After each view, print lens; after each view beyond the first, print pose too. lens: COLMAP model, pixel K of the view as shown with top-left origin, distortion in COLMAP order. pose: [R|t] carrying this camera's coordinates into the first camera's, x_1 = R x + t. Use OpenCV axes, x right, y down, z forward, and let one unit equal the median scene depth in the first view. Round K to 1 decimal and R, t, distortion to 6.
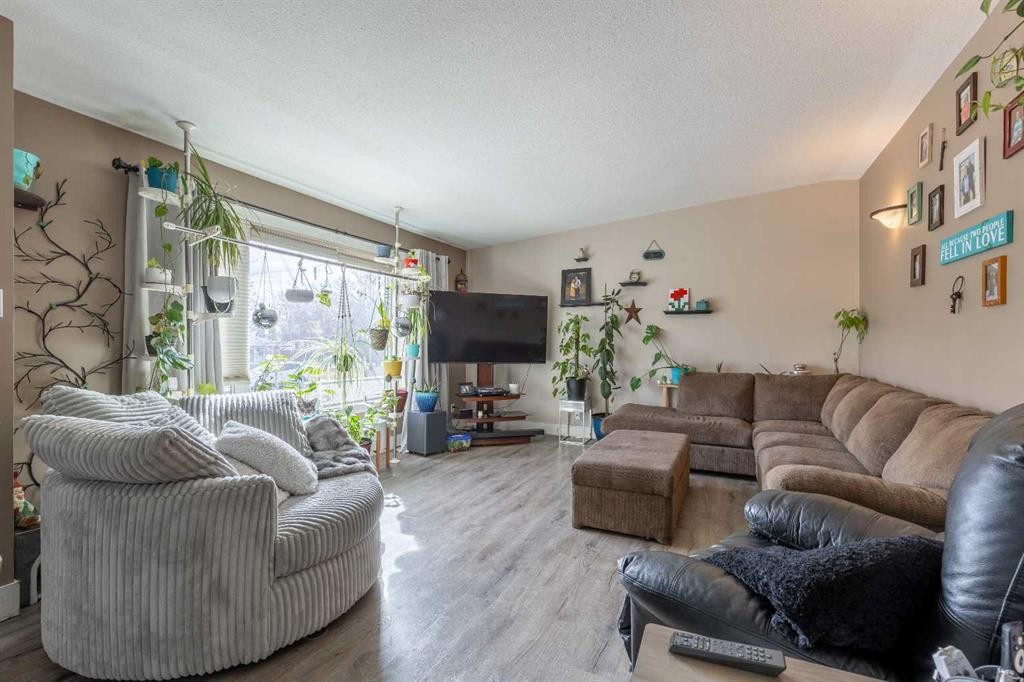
lens RADIAL K [[463.4, 0, 508.7], [0, 463.4, 343.2], [0, 0, 1]] dist [0.002113, -0.000464]
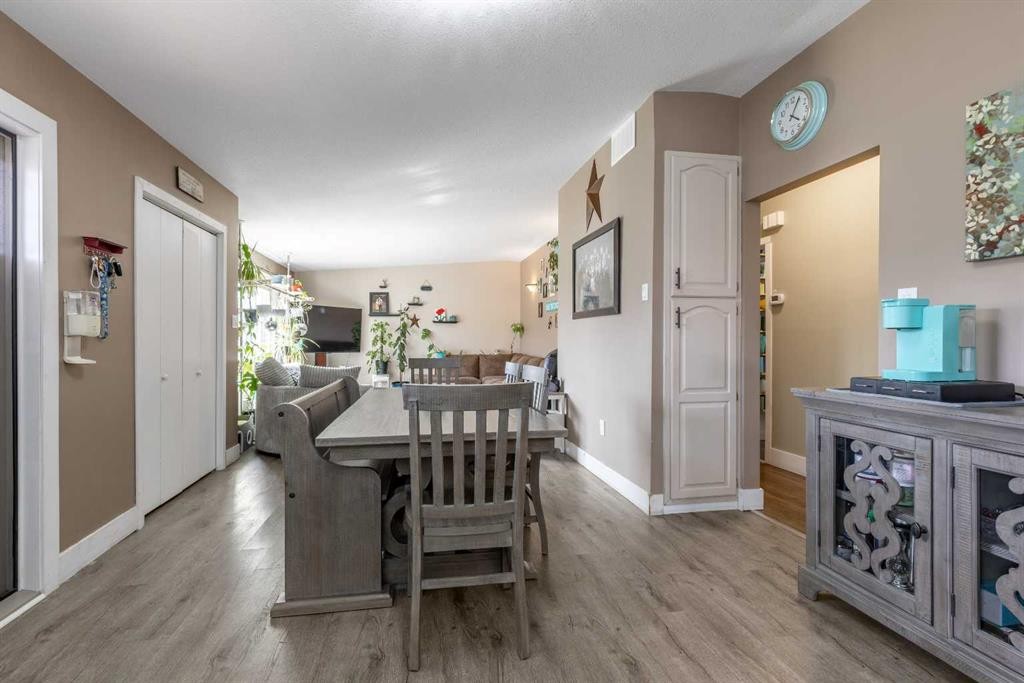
lens RADIAL K [[463.4, 0, 510.1], [0, 463.4, 339.3], [0, 0, 1]] dist [0.002113, -0.000464]
pose [[0.795297, -0.002326, 0.606215, -0.486217], [-0.001438, 0.999983, 0.005724, -0.009913], [-0.606218, -0.005425, 0.795280, -0.566527]]
